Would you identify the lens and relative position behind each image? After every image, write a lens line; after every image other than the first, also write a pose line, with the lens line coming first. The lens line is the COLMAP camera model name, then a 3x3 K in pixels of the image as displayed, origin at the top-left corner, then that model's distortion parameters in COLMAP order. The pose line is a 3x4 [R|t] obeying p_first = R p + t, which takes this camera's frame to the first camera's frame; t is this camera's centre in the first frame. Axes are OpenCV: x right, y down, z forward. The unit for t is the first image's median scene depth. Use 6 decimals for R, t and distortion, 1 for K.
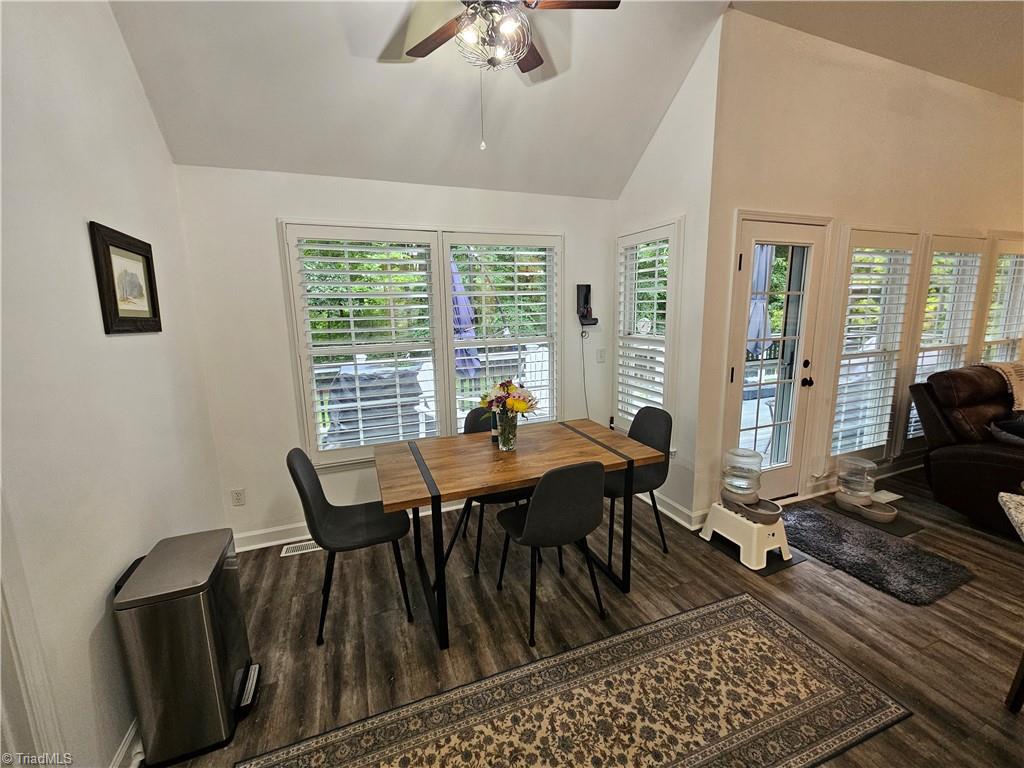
lens RADIAL K [[419.3, 0, 509.1], [0, 419.3, 379.7], [0, 0, 1]] dist [-0.000315, -0.000174]
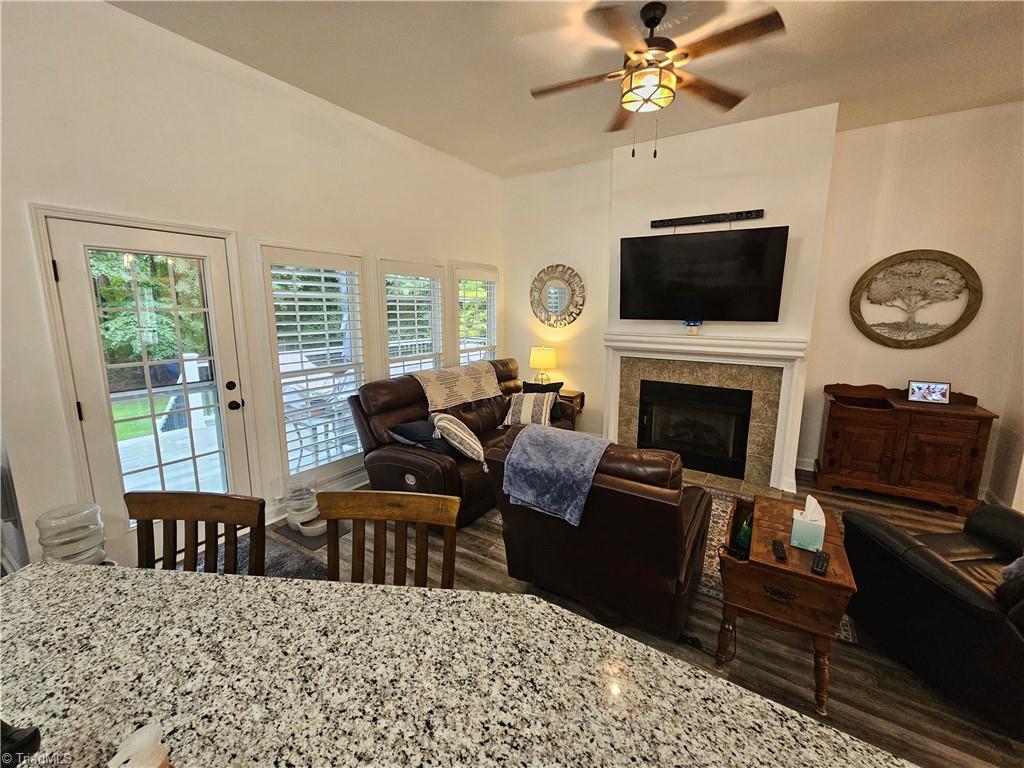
lens RADIAL K [[419.3, 0, 509.1], [0, 419.3, 379.7], [0, 0, 1]] dist [-0.000315, -0.000174]
pose [[0.808643, -0.080459, 0.582771, 0.667427], [0.087272, 0.996049, 0.016420, -0.012880], [-0.581790, 0.037582, 0.812470, -0.114969]]
